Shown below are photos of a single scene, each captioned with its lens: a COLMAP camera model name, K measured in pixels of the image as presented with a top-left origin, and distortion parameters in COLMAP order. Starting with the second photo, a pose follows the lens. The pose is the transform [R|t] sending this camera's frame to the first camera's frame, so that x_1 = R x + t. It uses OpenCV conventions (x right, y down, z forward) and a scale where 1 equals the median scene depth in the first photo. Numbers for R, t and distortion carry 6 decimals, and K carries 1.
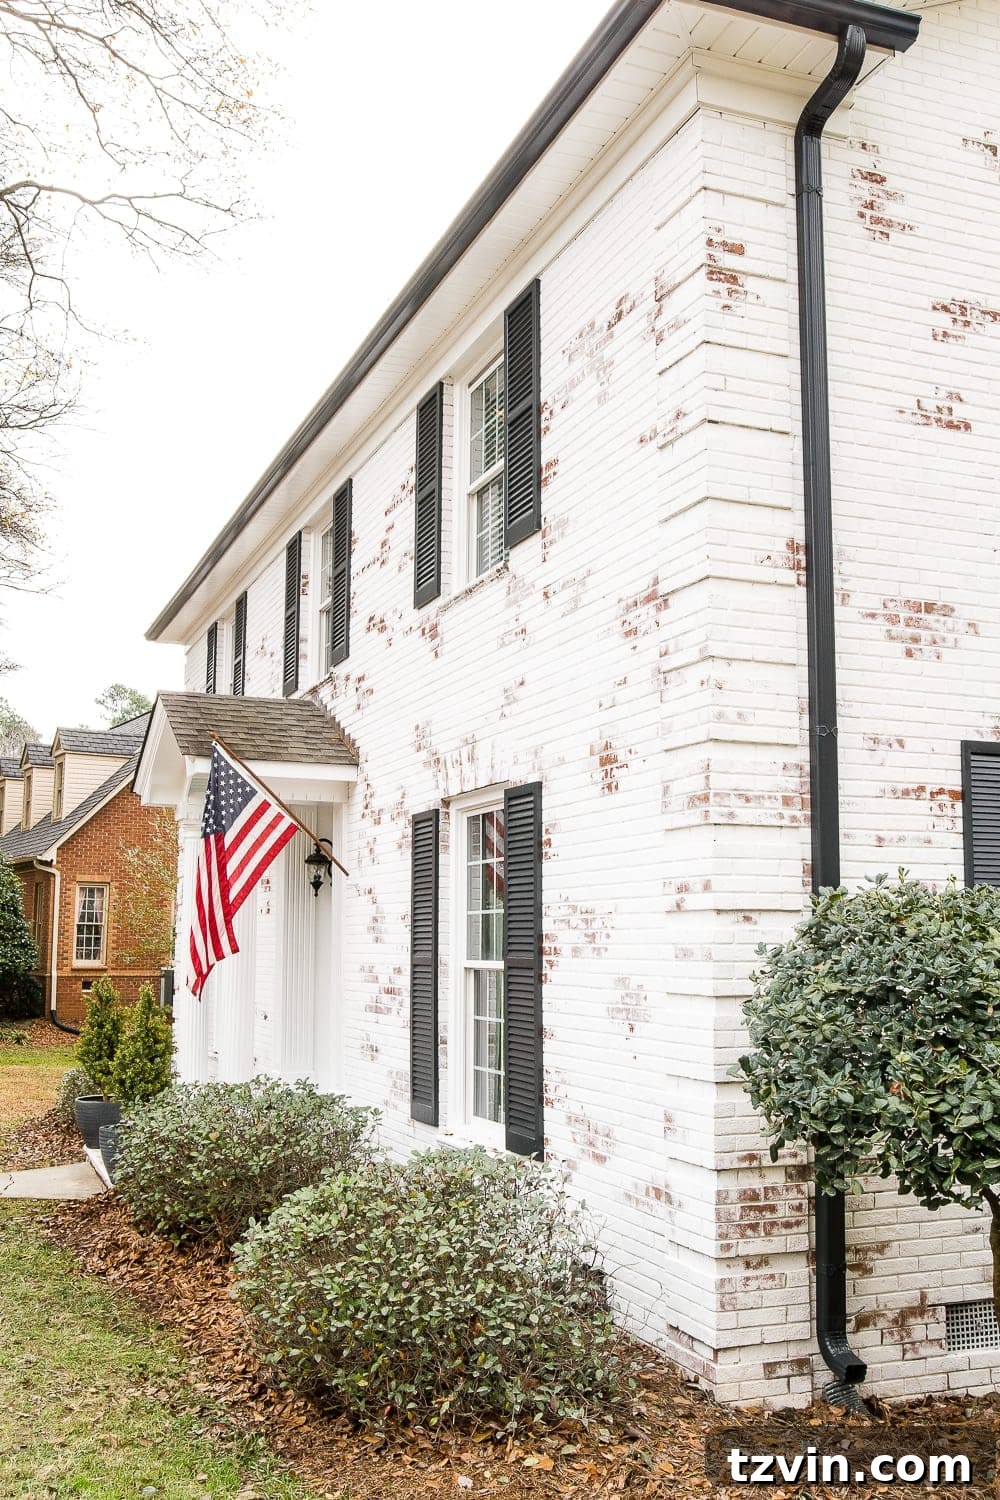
lens RADIAL K [[1467.3, 0, 495.3], [0, 1467.3, 753.1], [0, 0, 1]] dist [0.006622, 0.000000]
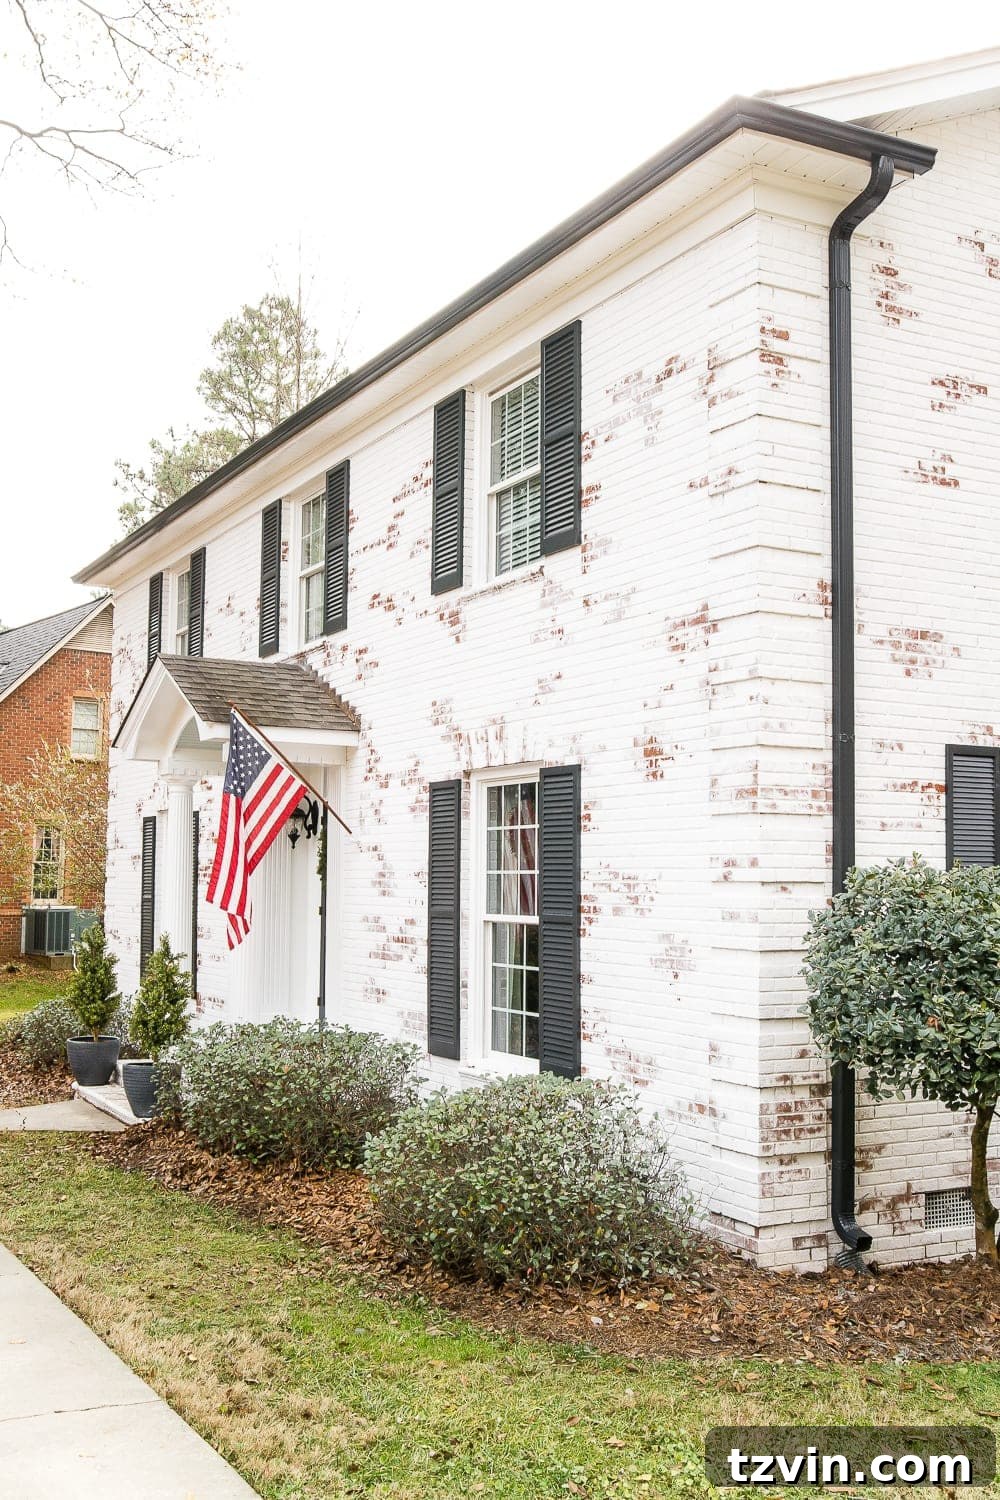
lens RADIAL K [[1576.7, 0, 499.1], [0, 1576.7, 754.3], [0, 0, 1]] dist [0.022358, 0.000000]
pose [[0.993489, 0.014431, 0.113013, -0.200433], [-0.020194, 0.998545, 0.050010, -0.057396], [-0.112127, -0.051967, 0.992334, -0.267949]]
